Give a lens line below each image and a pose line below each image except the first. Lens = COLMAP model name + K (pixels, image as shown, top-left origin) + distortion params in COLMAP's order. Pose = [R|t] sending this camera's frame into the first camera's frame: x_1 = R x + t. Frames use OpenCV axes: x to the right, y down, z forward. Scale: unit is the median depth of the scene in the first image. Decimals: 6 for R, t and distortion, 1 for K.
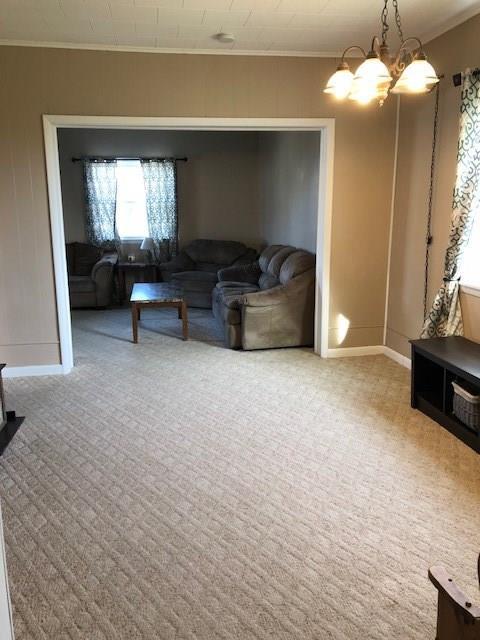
lens RADIAL K [[527.0, 0, 244.2], [0, 527.0, 323.5], [0, 0, 1]] dist [0.039265, -0.027445]
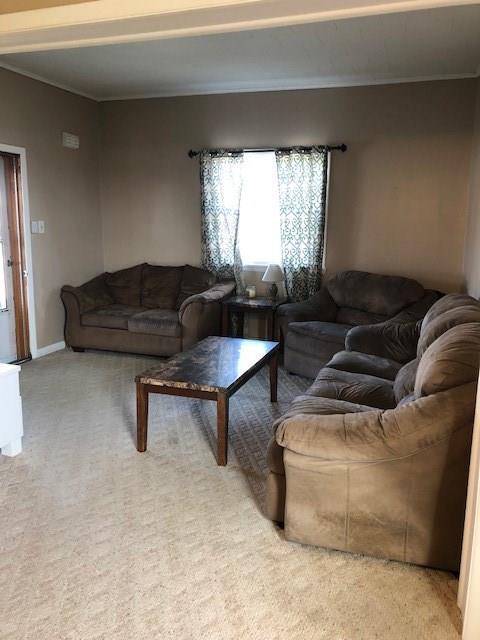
lens RADIAL K [[527.0, 0, 235.5], [0, 527.0, 329.7], [0, 0, 1]] dist [0.039265, -0.027445]
pose [[0.883294, 0.113526, -0.454867, 0.149086], [-0.124506, 0.992202, 0.005860, -0.124092], [0.451985, 0.051458, 0.890540, 0.606607]]
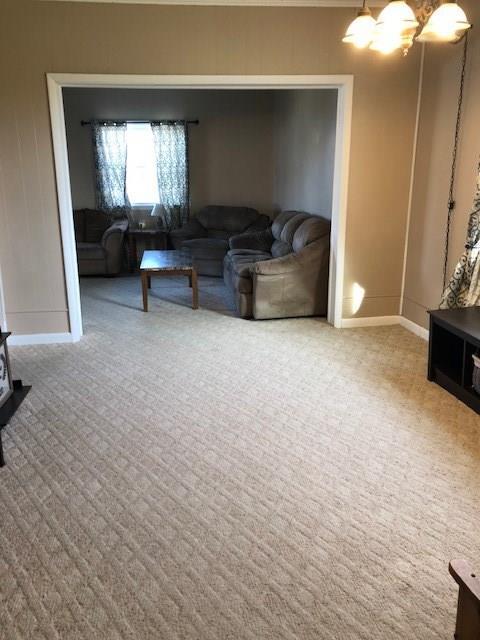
lens RADIAL K [[527.0, 0, 234.3], [0, 527.0, 322.1], [0, 0, 1]] dist [0.039265, -0.027445]
pose [[0.999051, 0.007807, -0.042856, 0.003245], [-0.005326, 0.998320, 0.057688, -0.000891], [0.043235, -0.057405, 0.997414, 0.024212]]
